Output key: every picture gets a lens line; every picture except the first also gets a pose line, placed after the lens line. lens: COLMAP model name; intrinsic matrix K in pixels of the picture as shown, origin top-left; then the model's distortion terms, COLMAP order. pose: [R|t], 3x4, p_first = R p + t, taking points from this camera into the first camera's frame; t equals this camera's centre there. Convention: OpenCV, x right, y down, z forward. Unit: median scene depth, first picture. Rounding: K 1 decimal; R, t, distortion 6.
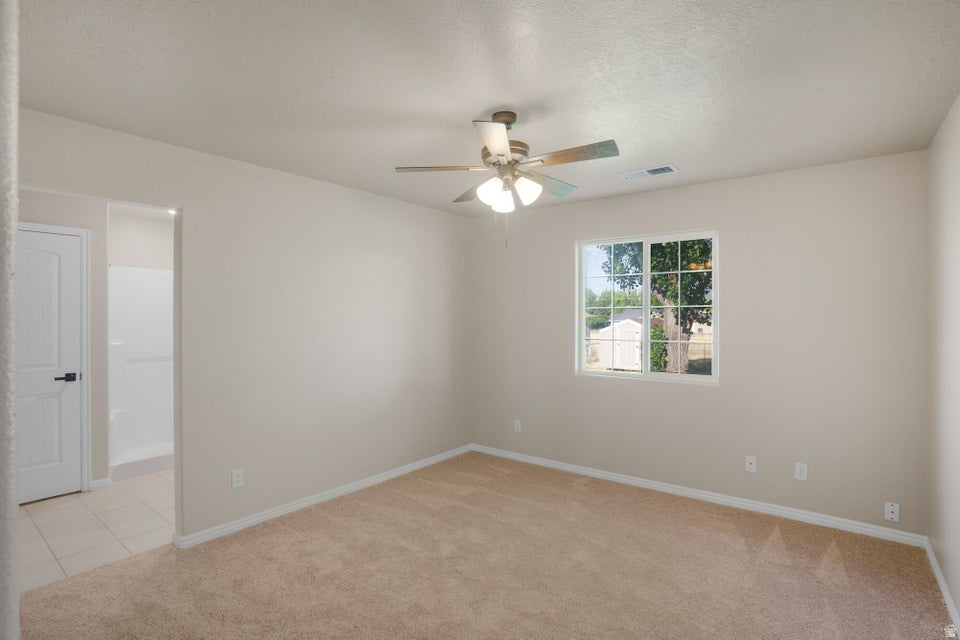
lens RADIAL K [[474.7, 0, 477.4], [0, 474.7, 318.4], [0, 0, 1]] dist [-0.063230, 0.021965]
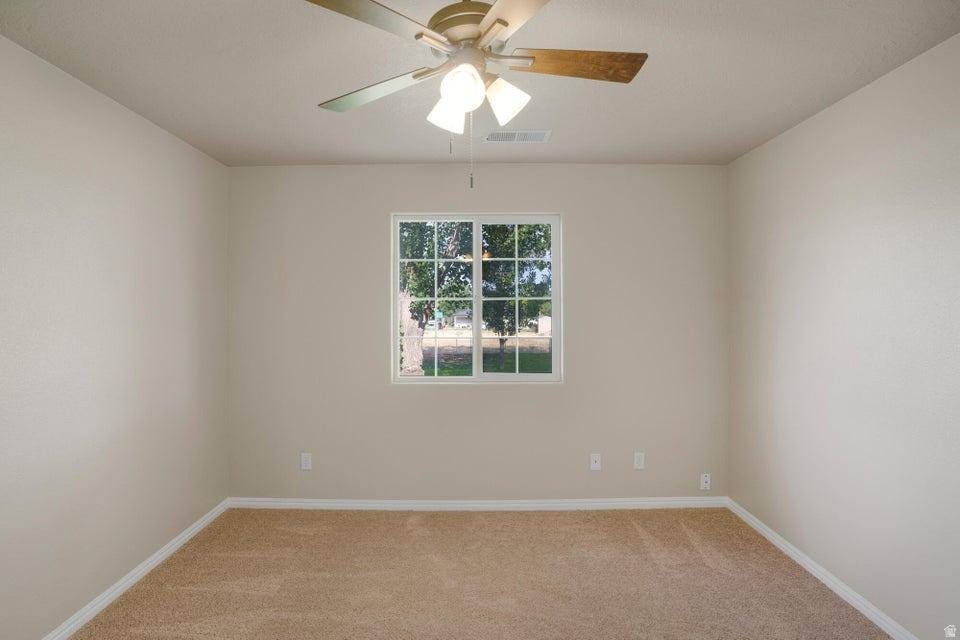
lens RADIAL K [[474.7, 0, 479.6], [0, 474.7, 312.8], [0, 0, 1]] dist [-0.063230, 0.021965]
pose [[0.786396, -0.005037, 0.617702, -0.188732], [0.006481, 0.999979, -0.000098, 0.002326], [-0.617689, 0.004081, 0.786412, 0.349336]]
